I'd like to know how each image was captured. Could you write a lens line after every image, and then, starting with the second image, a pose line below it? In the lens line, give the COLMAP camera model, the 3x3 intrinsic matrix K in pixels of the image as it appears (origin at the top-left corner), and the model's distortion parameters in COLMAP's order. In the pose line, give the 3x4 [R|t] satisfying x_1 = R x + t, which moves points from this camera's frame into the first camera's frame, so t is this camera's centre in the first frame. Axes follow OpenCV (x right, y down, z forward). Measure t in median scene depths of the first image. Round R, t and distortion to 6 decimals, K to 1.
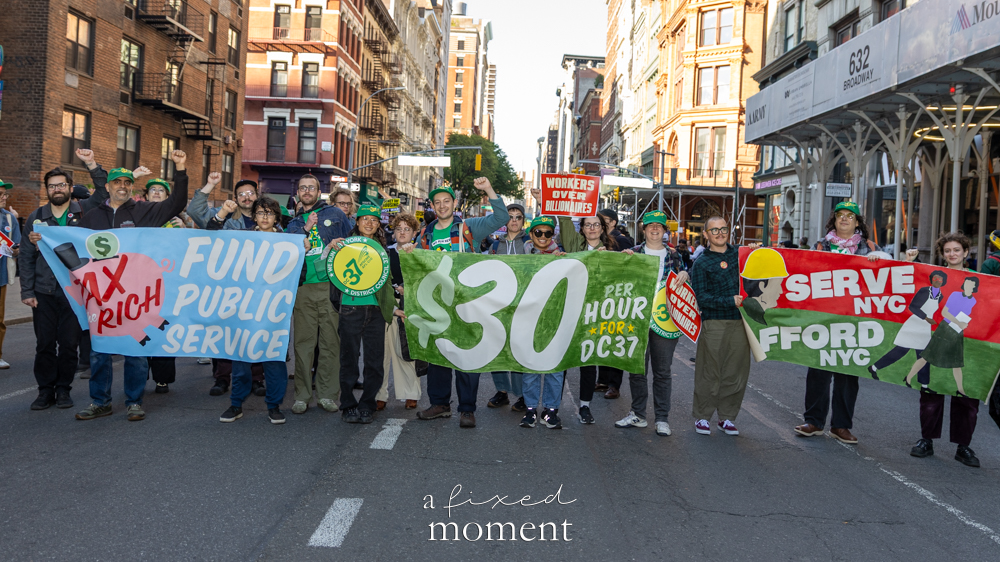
lens RADIAL K [[979.8, 0, 501.5], [0, 979.8, 276.4], [0, 0, 1]] dist [-0.084644, 0.000000]
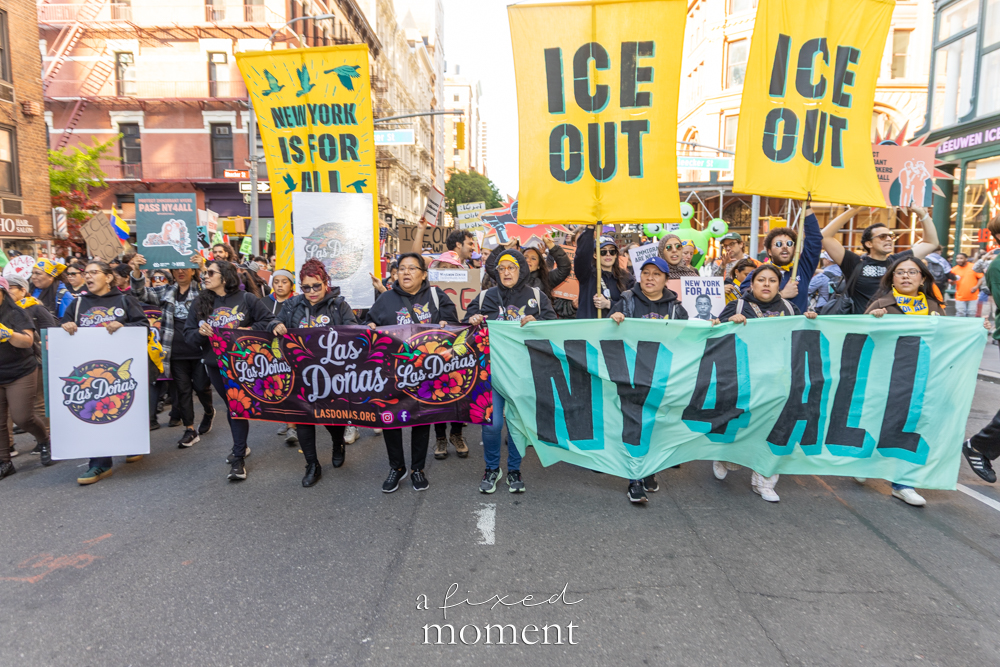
lens RADIAL K [[554.3, 0, 501.6], [0, 554.3, 329.8], [0, 0, 1]] dist [-0.023379, 0.000138]
pose [[0.998976, -0.045056, 0.004060, -0.003090], [0.044523, 0.995106, 0.088218, -0.018804], [-0.008015, -0.087947, 0.996093, 0.489163]]
